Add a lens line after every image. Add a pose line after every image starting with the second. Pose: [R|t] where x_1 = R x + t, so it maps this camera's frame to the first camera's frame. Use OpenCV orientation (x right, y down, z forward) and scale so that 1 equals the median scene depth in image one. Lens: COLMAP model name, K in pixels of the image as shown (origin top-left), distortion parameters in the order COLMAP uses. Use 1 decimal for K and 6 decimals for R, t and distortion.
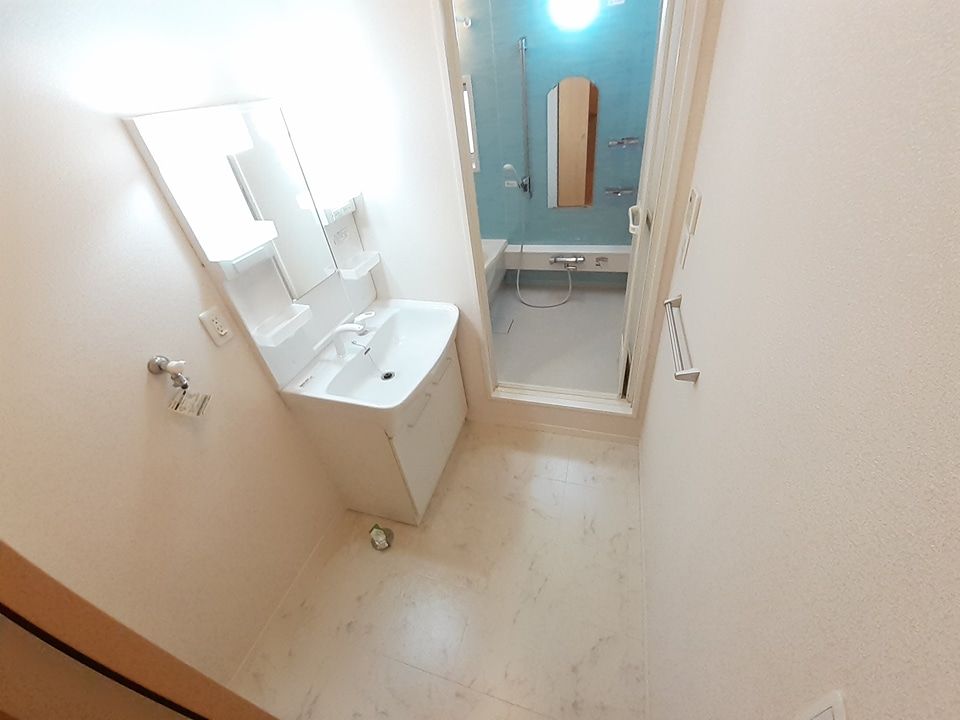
lens RADIAL K [[378.0, 0, 481.9], [0, 378.0, 344.6], [0, 0, 1]] dist [-0.001568, -0.011215]
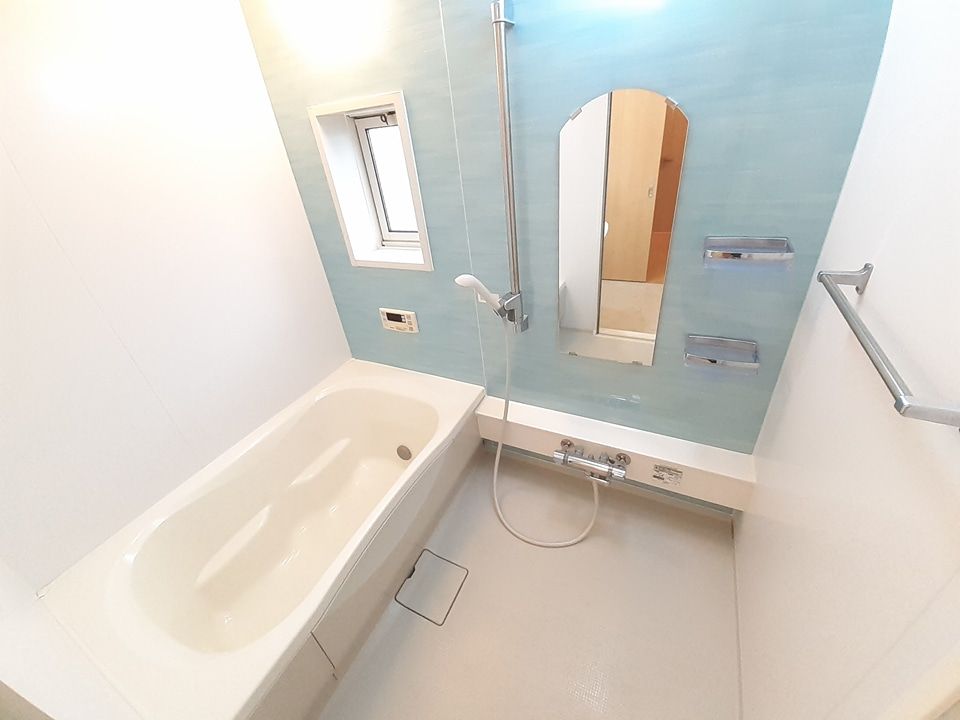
lens RADIAL K [[390.1, 0, 480.8], [0, 390.1, 342.7], [0, 0, 1]] dist [-0.001845, -0.000402]
pose [[0.985369, 0.088964, -0.145373, 0.144282], [-0.096747, 0.994181, -0.047368, -0.333761], [0.140313, 0.060739, 0.988242, 0.476866]]
